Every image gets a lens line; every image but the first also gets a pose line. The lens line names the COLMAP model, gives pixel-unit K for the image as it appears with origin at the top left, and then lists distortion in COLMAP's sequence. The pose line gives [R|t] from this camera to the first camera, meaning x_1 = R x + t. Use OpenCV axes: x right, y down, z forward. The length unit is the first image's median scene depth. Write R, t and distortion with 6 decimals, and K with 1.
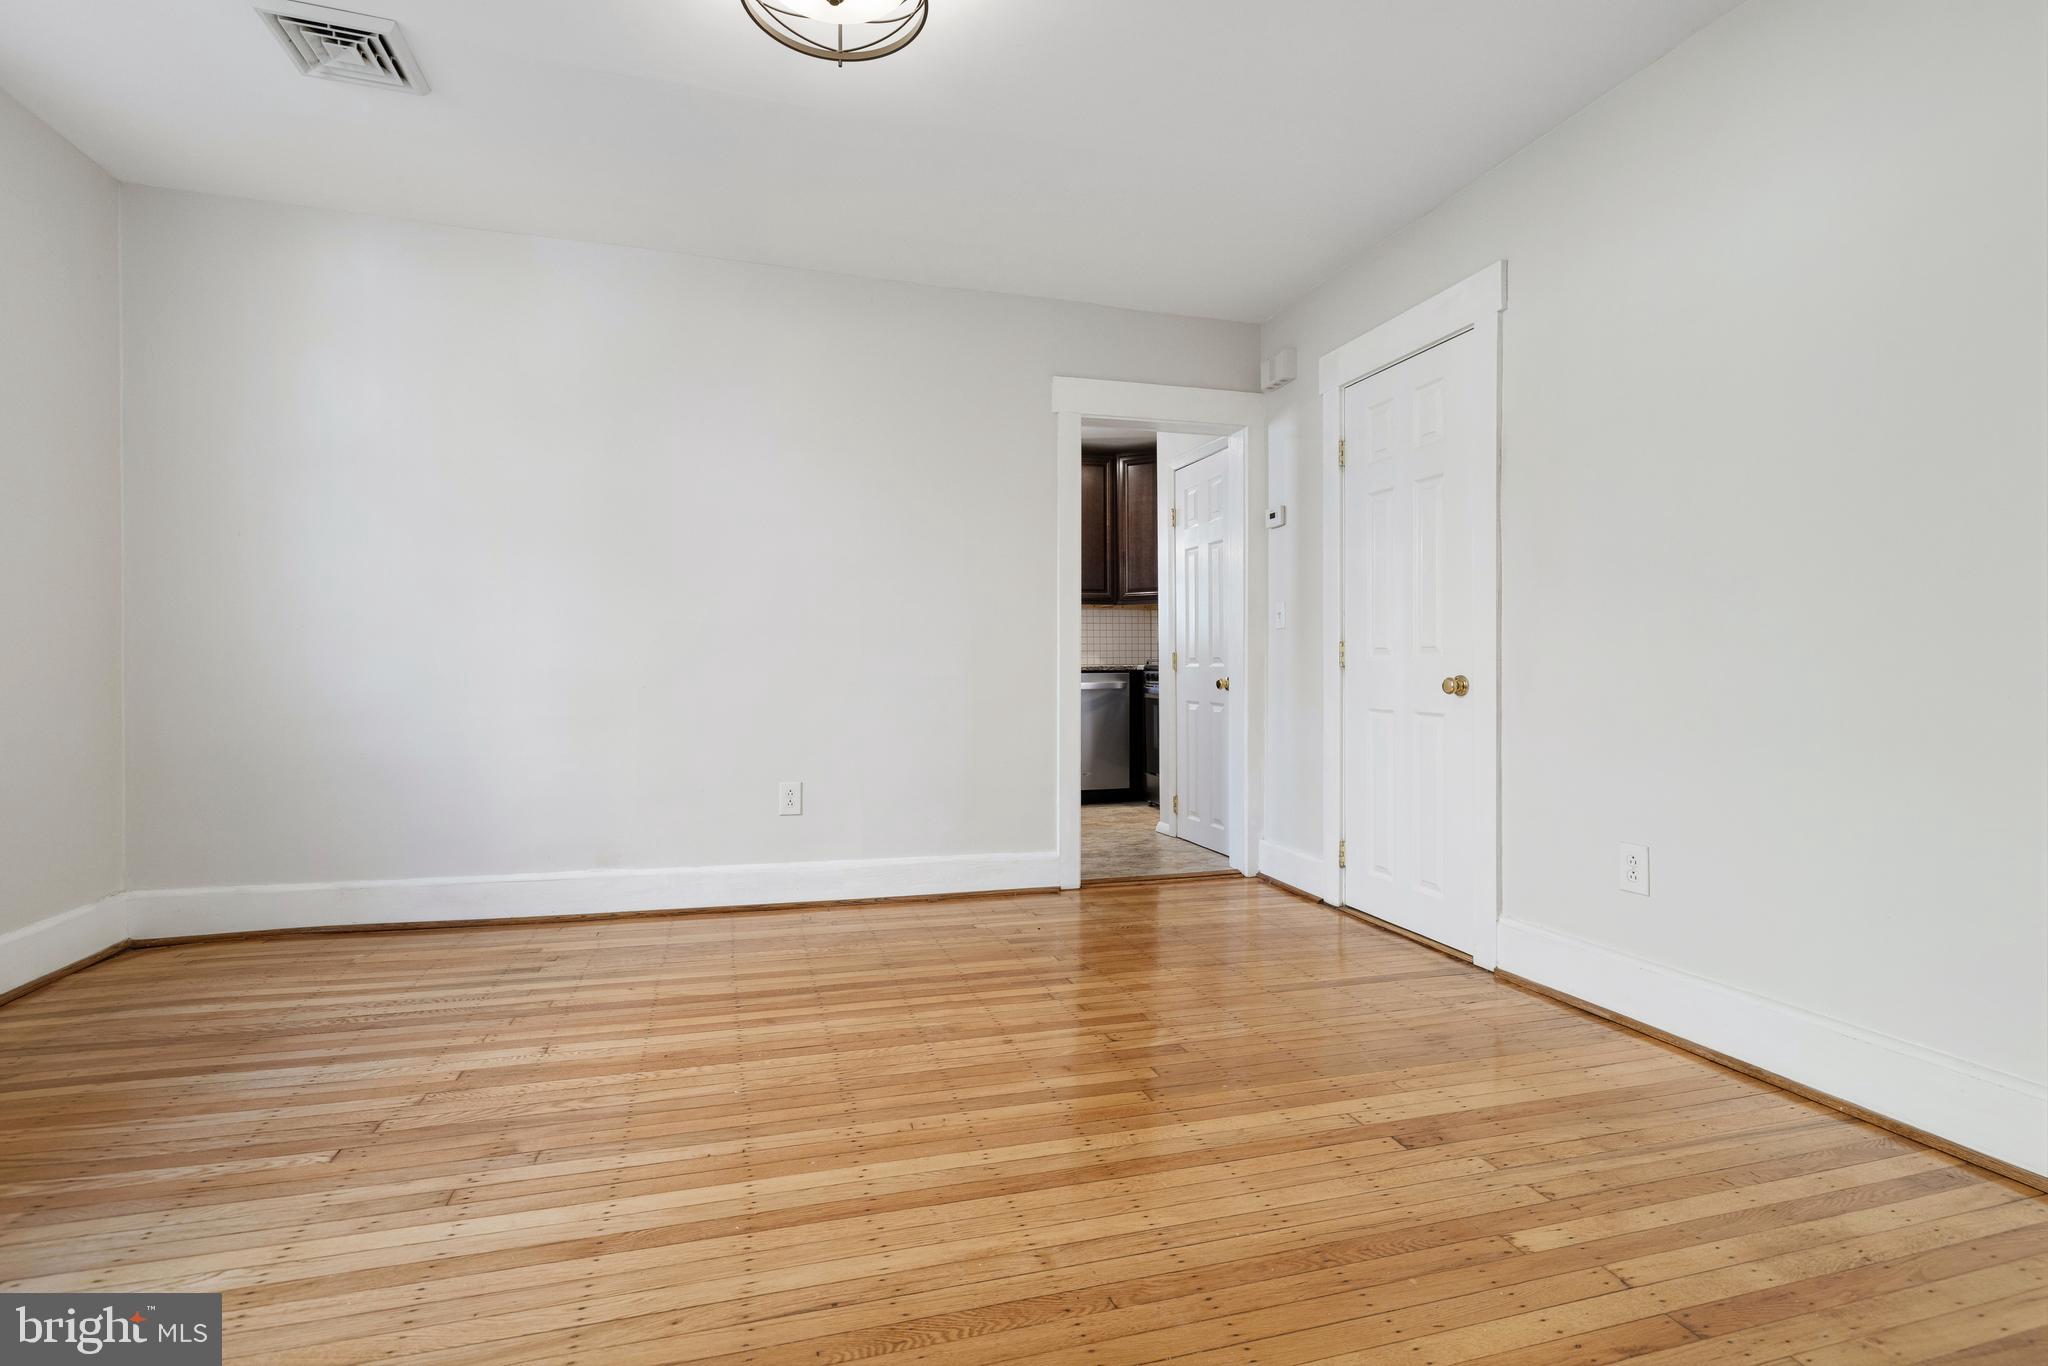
lens RADIAL K [[919.8, 0, 1023.5], [0, 919.8, 686.5], [0, 0, 1]] dist [0.003036, -0.000146]
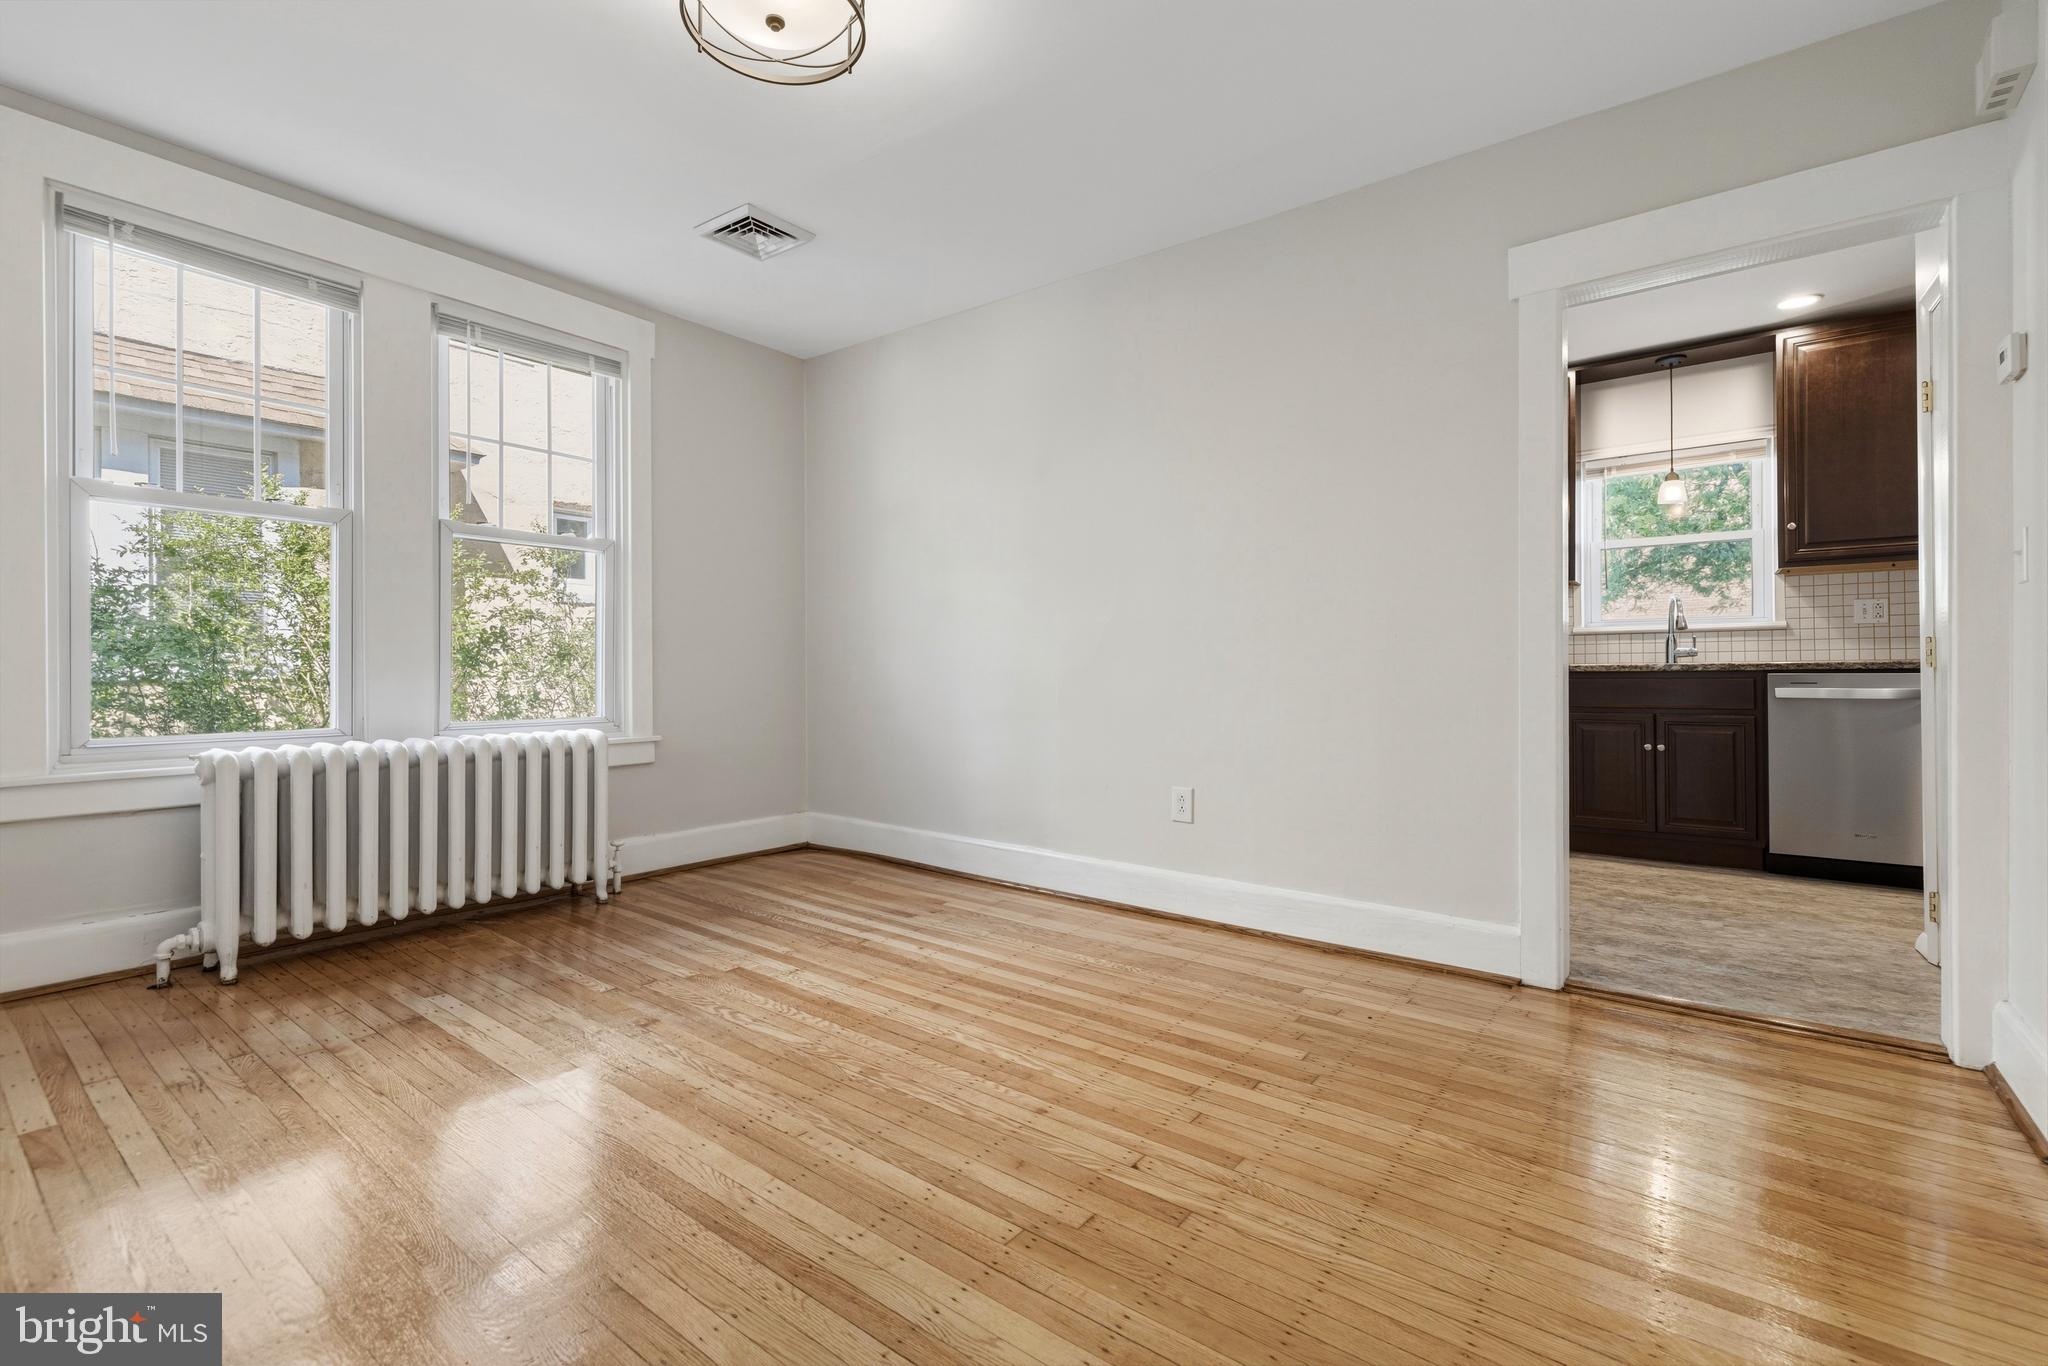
lens RADIAL K [[919.8, 0, 1041.1], [0, 919.8, 673.4], [0, 0, 1]] dist [0.003036, -0.000146]
pose [[0.591606, 0.000903, -0.806227, 0.643029], [-0.014556, 0.999848, -0.009562, -0.002208], [0.806096, 0.017392, 0.591529, 0.492101]]
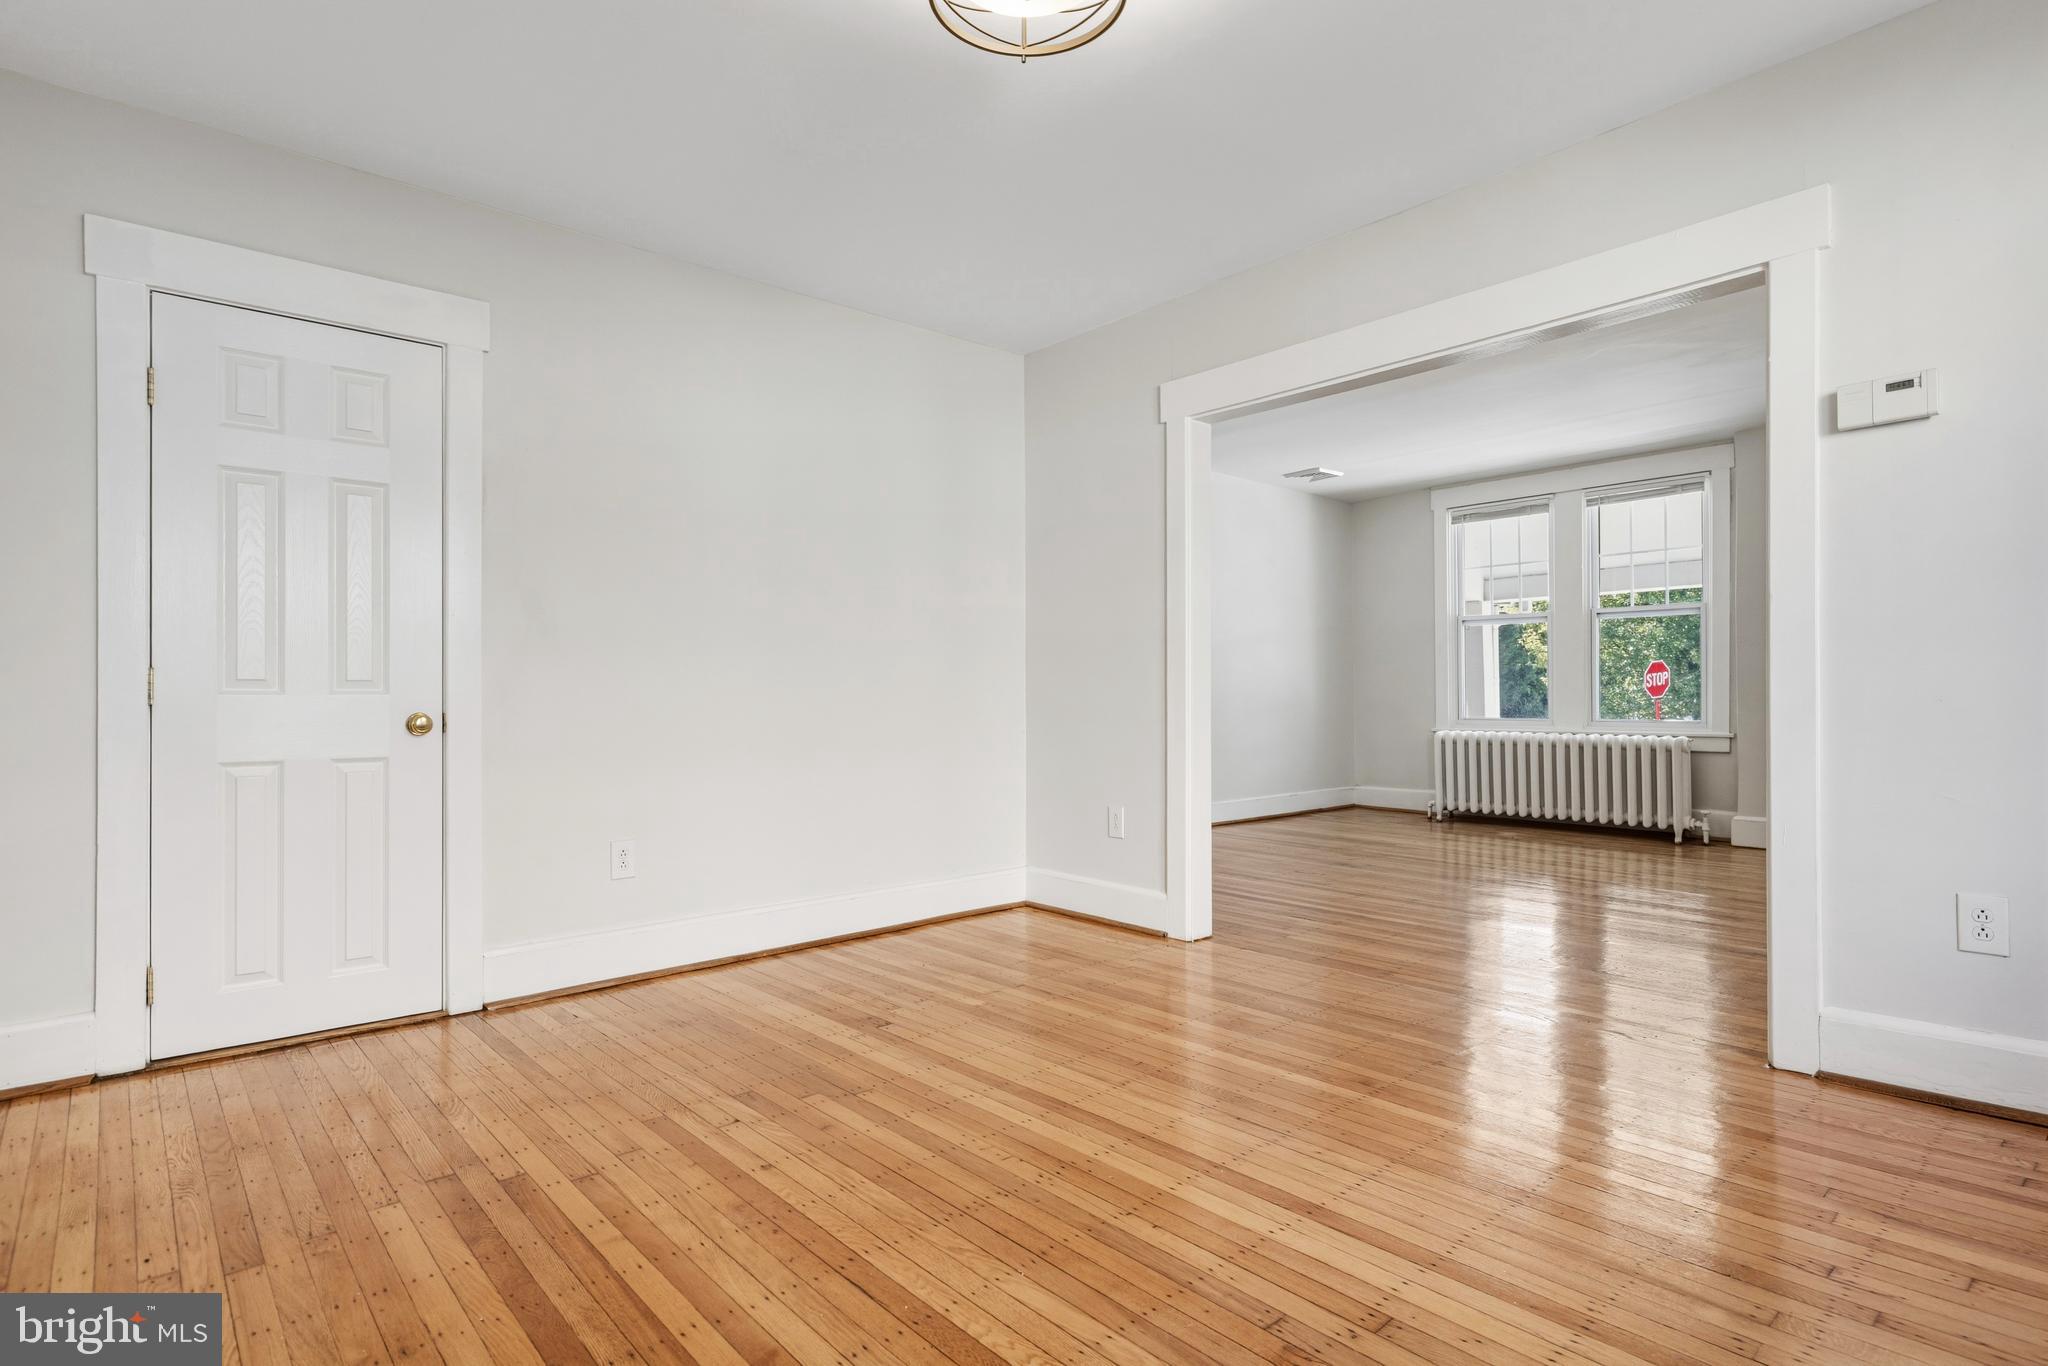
lens RADIAL K [[1028.2, 0, 1029.7], [0, 1028.2, 672.2], [0, 0, 1]] dist [0.004110, -0.001330]
pose [[-0.405409, 0.021392, 0.913885, -0.922625], [0.024359, 0.999624, -0.012593, -0.027874], [-0.913811, 0.017156, -0.405777, 1.127503]]
